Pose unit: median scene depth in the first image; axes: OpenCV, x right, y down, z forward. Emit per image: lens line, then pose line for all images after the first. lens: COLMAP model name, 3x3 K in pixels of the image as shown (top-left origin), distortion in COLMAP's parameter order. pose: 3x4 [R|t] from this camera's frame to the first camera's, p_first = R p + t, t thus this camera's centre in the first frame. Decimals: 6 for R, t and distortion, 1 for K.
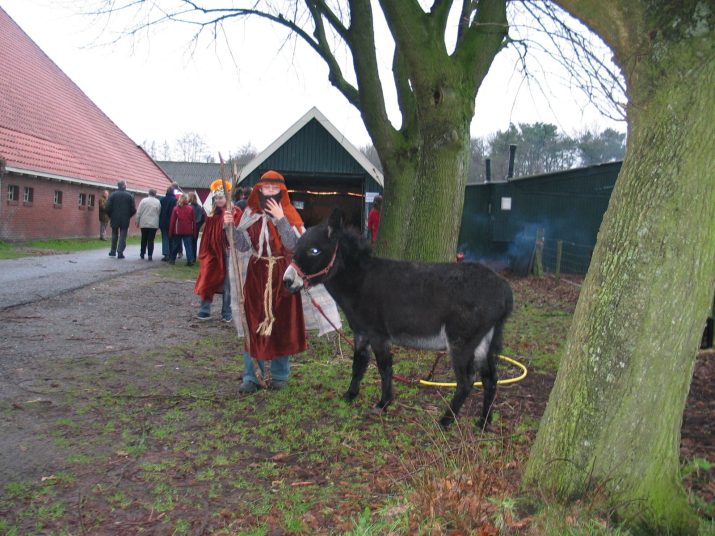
lens RADIAL K [[794.7, 0, 357.5], [0, 794.7, 268.0], [0, 0, 1]] dist [-0.098871, 0.001866]
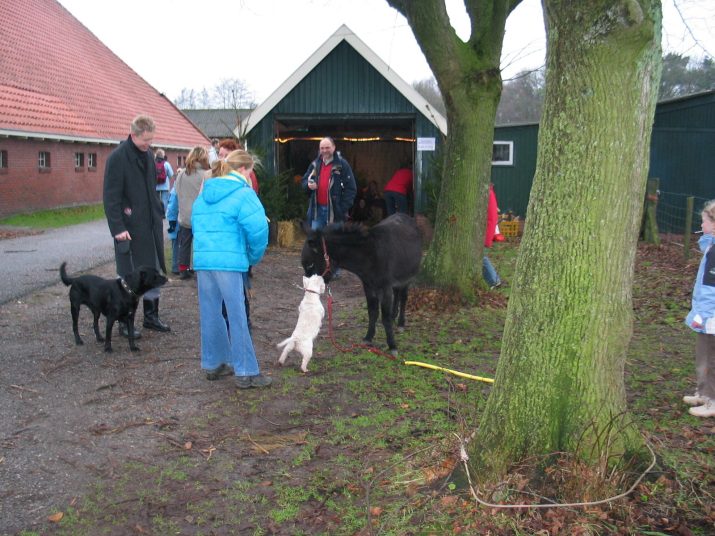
lens RADIAL K [[794.7, 0, 357.5], [0, 794.7, 268.0], [0, 0, 1]] dist [-0.098871, 0.001866]
pose [[0.997135, -0.034486, -0.067324, -0.000134], [0.039332, 0.996627, 0.072027, -0.024392], [0.064613, -0.074469, 0.995128, 0.206773]]
